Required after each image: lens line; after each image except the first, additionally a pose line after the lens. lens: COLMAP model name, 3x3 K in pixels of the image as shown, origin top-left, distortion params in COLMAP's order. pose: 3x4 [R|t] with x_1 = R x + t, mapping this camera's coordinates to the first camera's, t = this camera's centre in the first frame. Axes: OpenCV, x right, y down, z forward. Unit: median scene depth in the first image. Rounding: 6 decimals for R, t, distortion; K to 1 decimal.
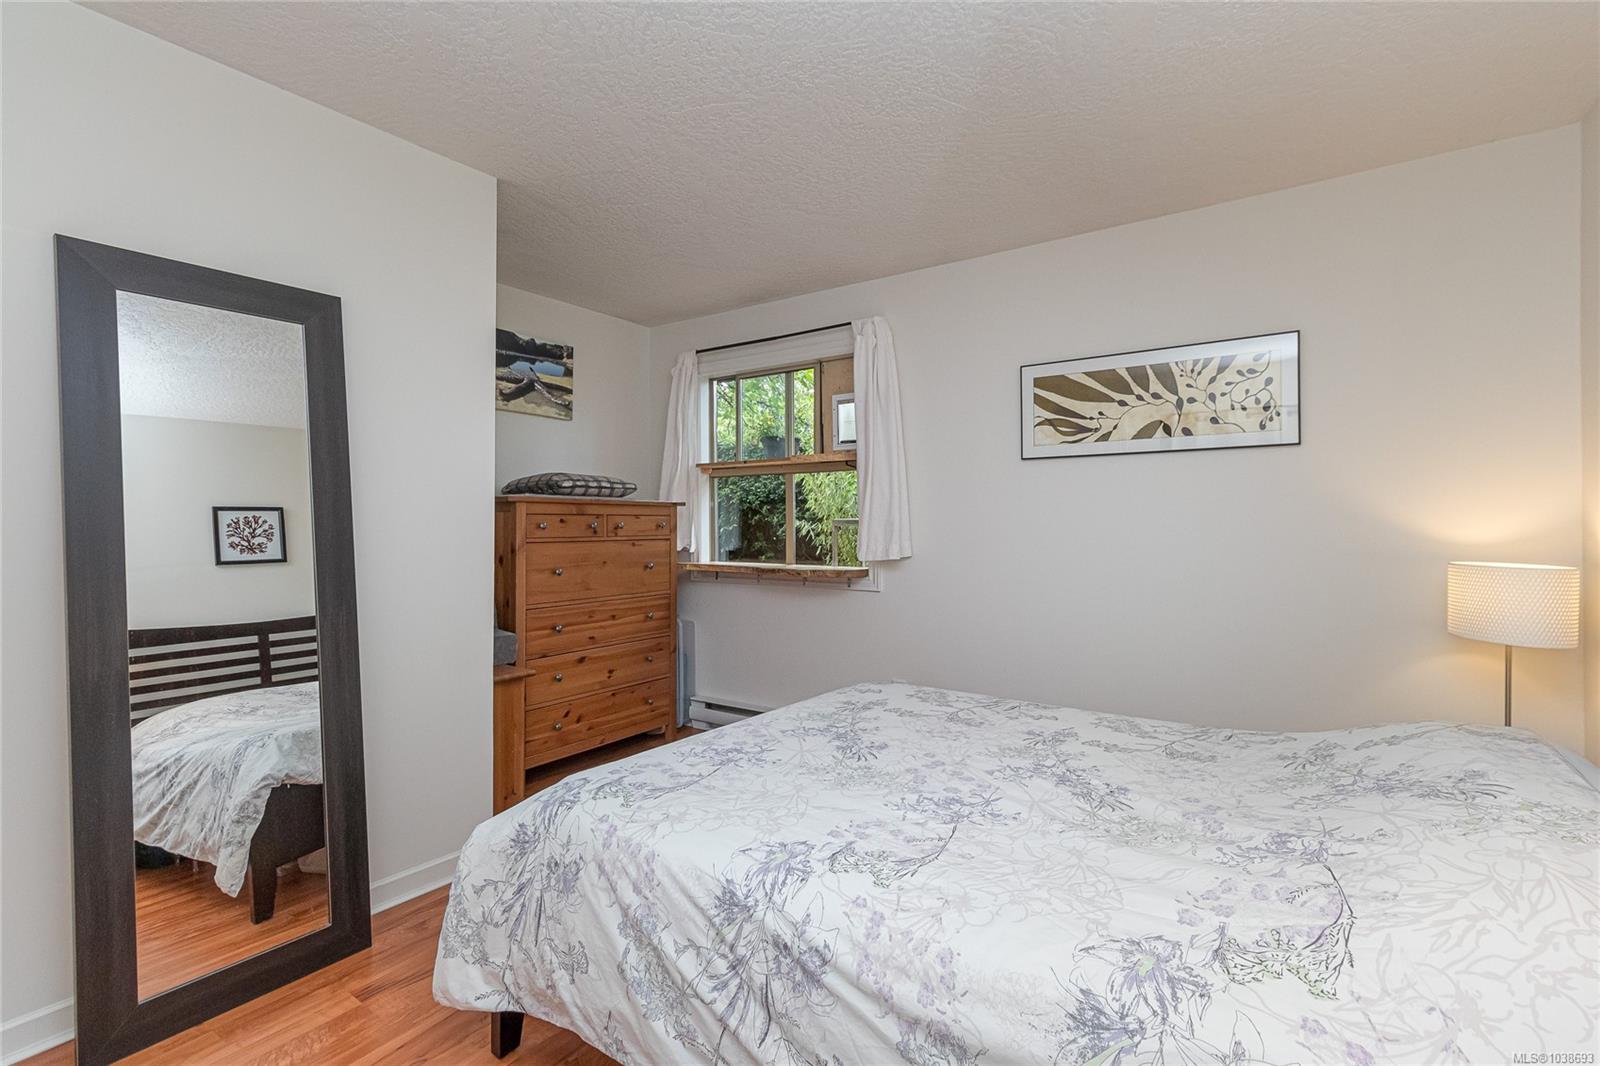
lens RADIAL K [[736.9, 0, 808.1], [0, 736.9, 524.6], [0, 0, 1]] dist [0.000137, 0.000230]
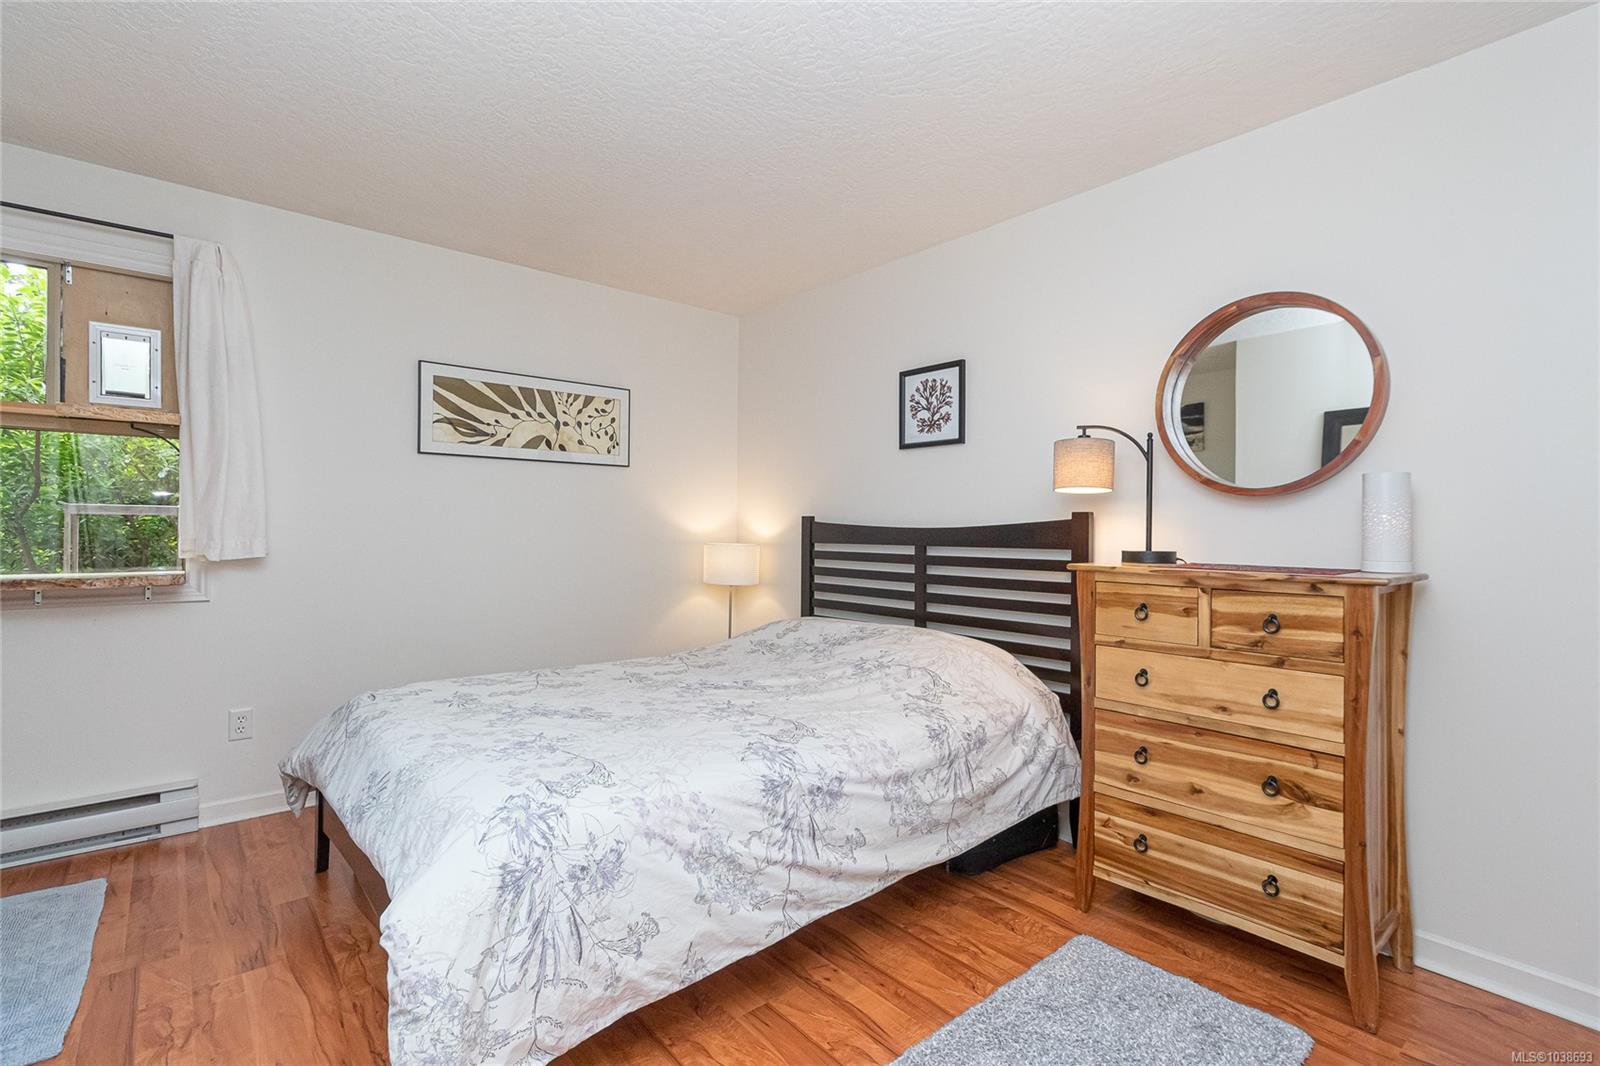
lens RADIAL K [[736.9, 0, 808.1], [0, 736.9, 524.6], [0, 0, 1]] dist [0.000137, 0.000230]
pose [[0.256240, 0.012813, 0.966528, -0.646658], [-0.009528, 0.999897, -0.010730, 0.018284], [-0.966566, -0.006459, 0.256336, 0.269603]]
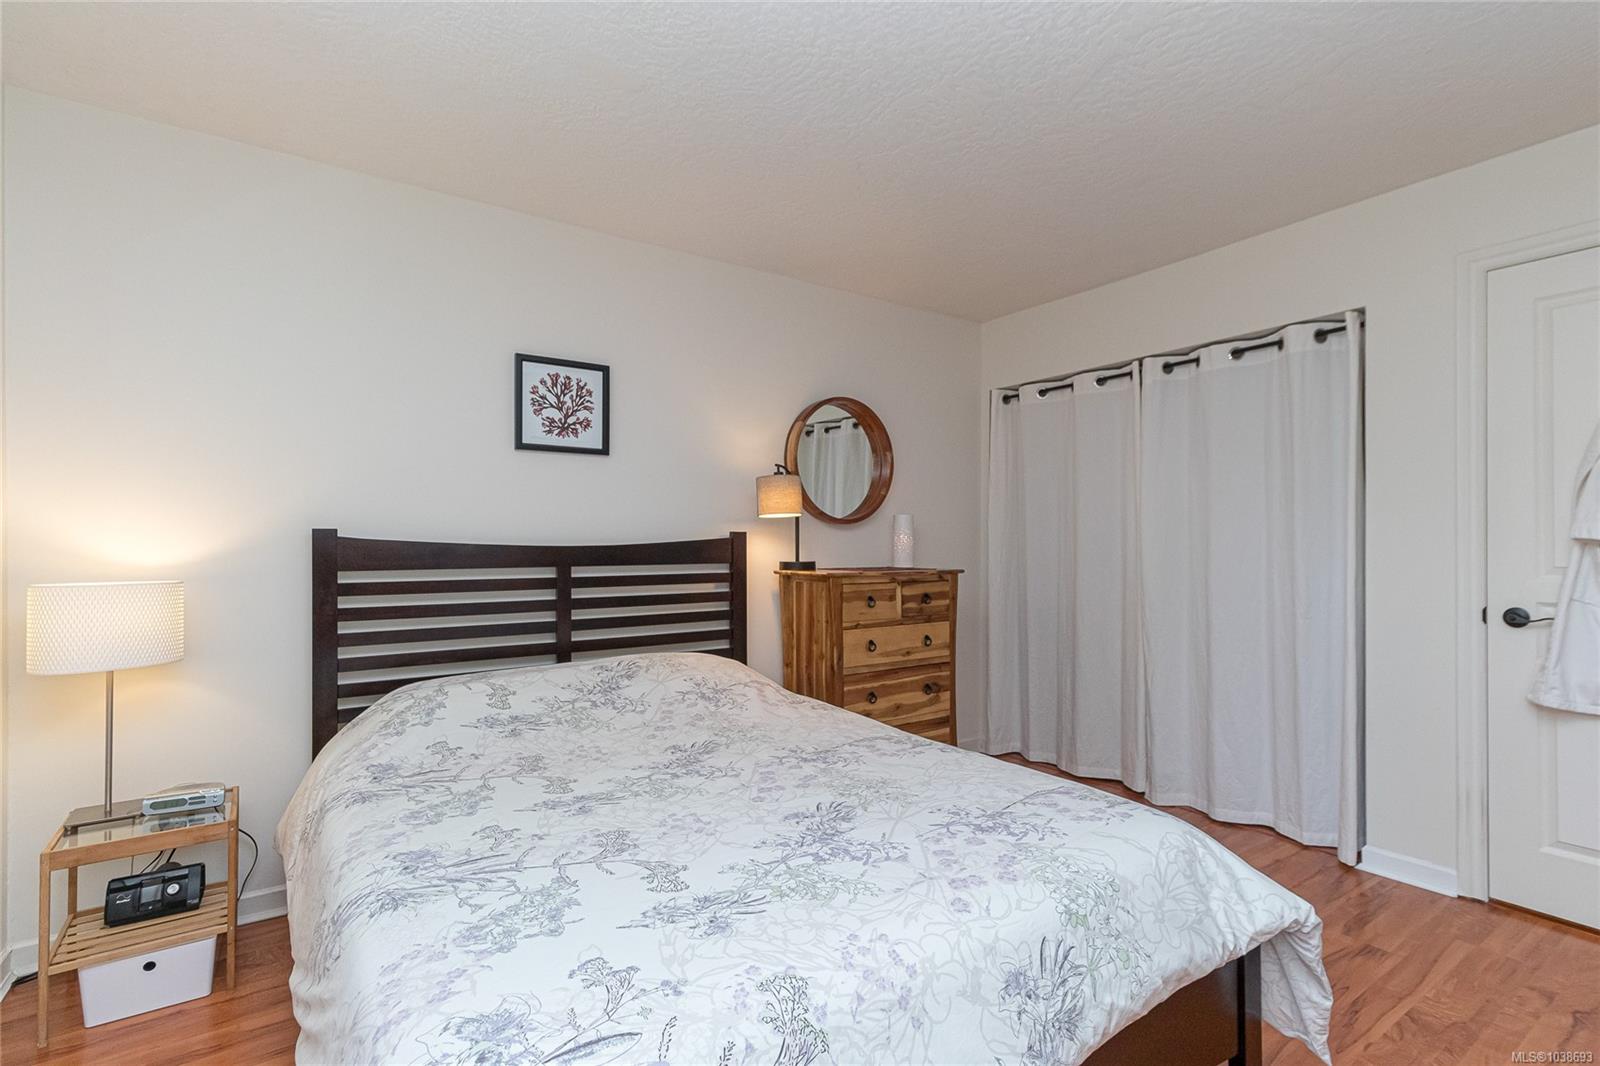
lens RADIAL K [[747.1, 0, 799.4], [0, 747.1, 537.8], [0, 0, 1]] dist [-0.000150, 0.000062]
pose [[-0.931199, 0.004514, 0.364484, -0.141480], [0.003075, 0.999985, -0.004527, 0.003526], [-0.364499, -0.003095, -0.931199, 1.236260]]
